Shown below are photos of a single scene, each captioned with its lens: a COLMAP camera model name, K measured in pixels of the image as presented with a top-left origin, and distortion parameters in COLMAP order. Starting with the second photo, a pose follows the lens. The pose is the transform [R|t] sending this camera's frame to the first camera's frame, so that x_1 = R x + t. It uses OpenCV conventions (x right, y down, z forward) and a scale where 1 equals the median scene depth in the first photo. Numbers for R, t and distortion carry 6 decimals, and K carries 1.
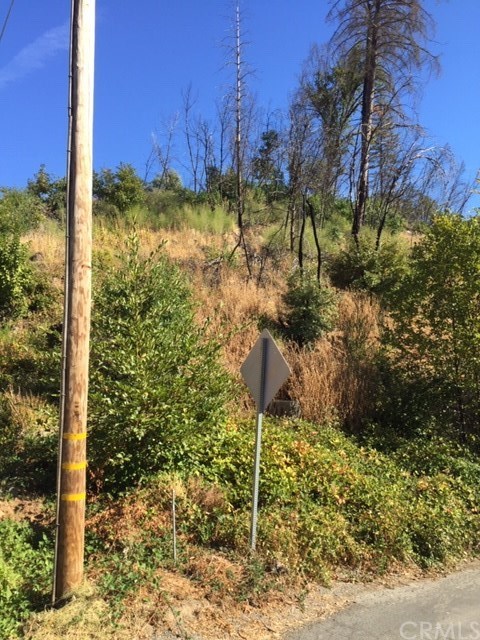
lens RADIAL K [[530.6, 0, 240.0], [0, 530.6, 320.0], [0, 0, 1]] dist [0.071372, -0.112253]
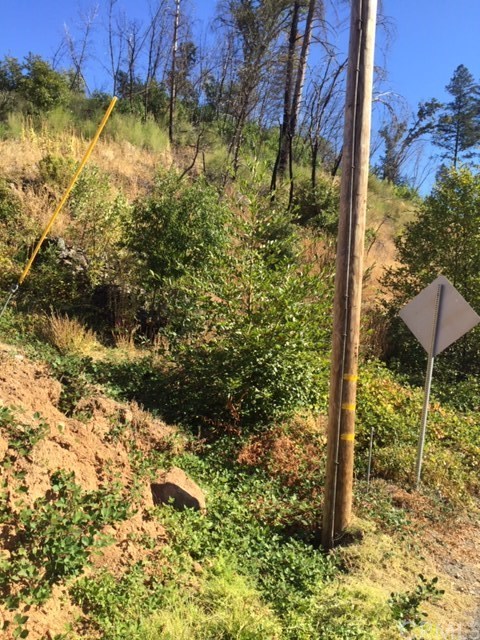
lens RADIAL K [[530.6, 0, 240.0], [0, 530.6, 320.0], [0, 0, 1]] dist [0.071372, -0.112253]
pose [[0.969958, 0.053374, 0.237345, -0.373371], [-0.084915, 0.988552, 0.124714, 0.004133], [-0.227971, -0.141121, 0.963387, 0.059787]]
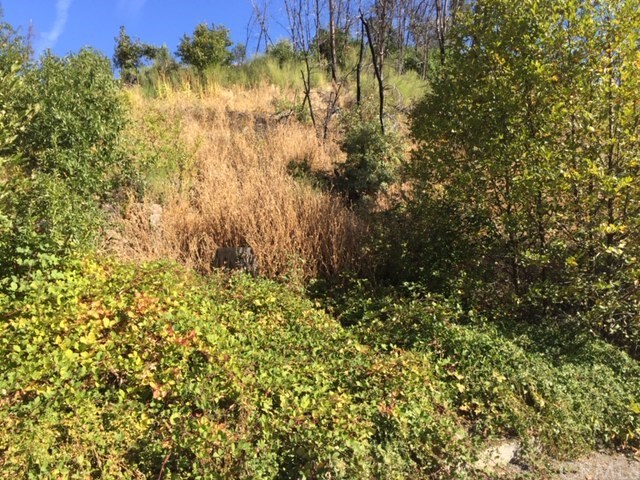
lens RADIAL K [[530.6, 0, 320.0], [0, 530.6, 240.0], [0, 0, 1]] dist [0.071372, -0.112253]
pose [[0.993546, -0.012433, -0.112745, 0.320889], [0.020010, 0.997597, 0.066328, 0.112583], [0.111649, -0.068156, 0.991408, 0.367446]]
